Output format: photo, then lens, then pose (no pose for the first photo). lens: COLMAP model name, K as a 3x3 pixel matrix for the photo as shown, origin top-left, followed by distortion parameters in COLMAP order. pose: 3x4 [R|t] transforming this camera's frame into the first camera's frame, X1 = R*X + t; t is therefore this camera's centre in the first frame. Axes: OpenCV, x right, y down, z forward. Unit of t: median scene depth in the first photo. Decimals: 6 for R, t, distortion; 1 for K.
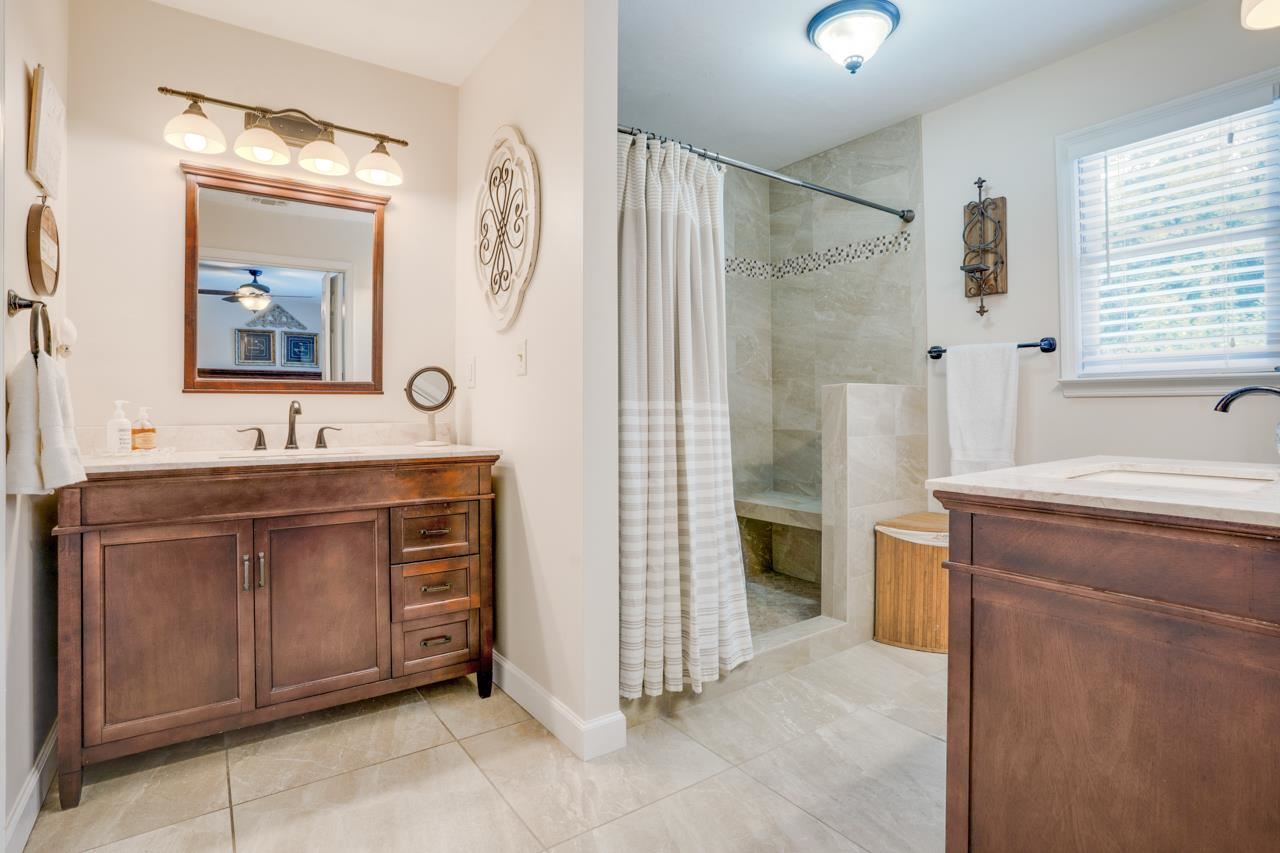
lens RADIAL K [[641.9, 0, 638.3], [0, 641.9, 421.8], [0, 0, 1]] dist [-0.016633, 0.004400]
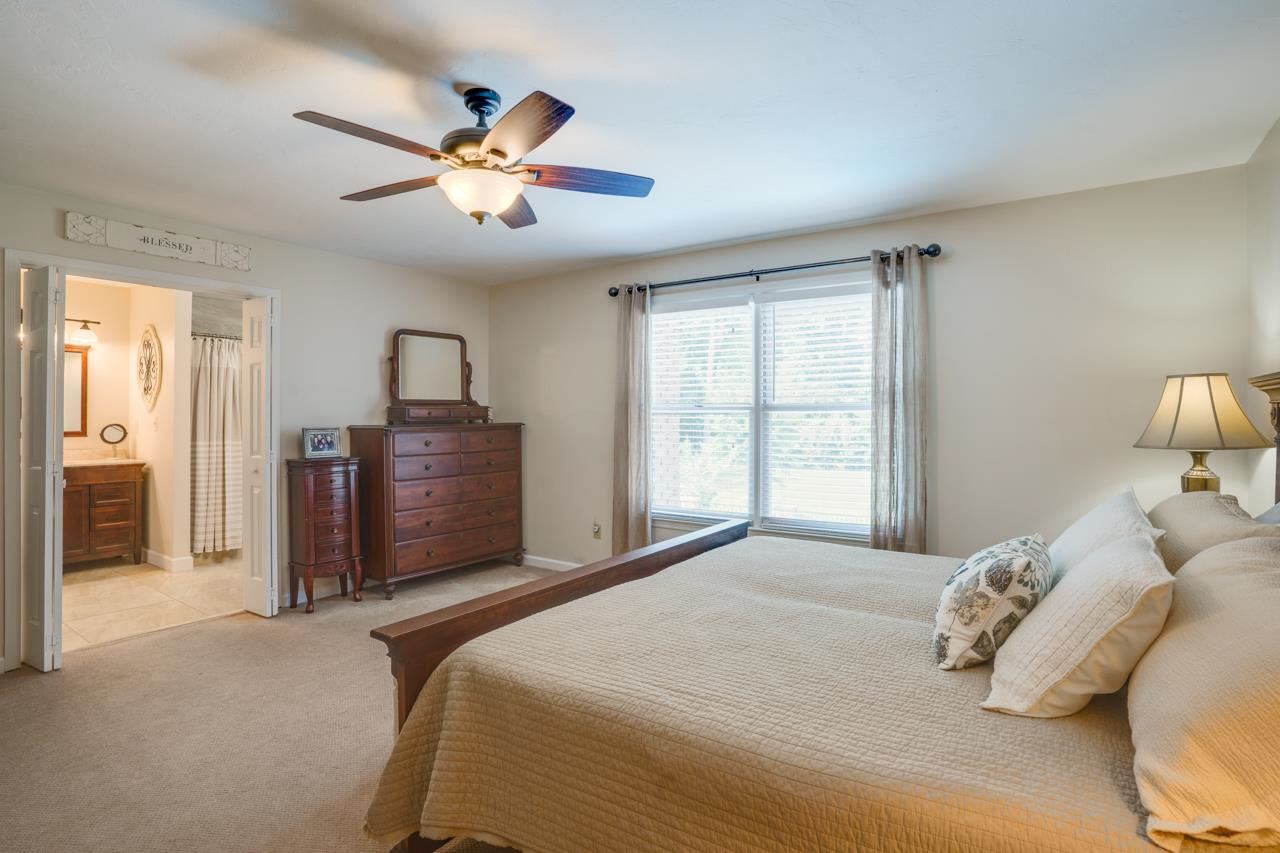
lens RADIAL K [[641.9, 0, 644.5], [0, 641.9, 419.1], [0, 0, 1]] dist [-0.016633, 0.004400]
pose [[0.945150, -0.001649, 0.326634, 0.761691], [0.004226, 0.999965, -0.007180, -0.088200], [-0.326611, 0.008167, 0.945124, -1.841434]]
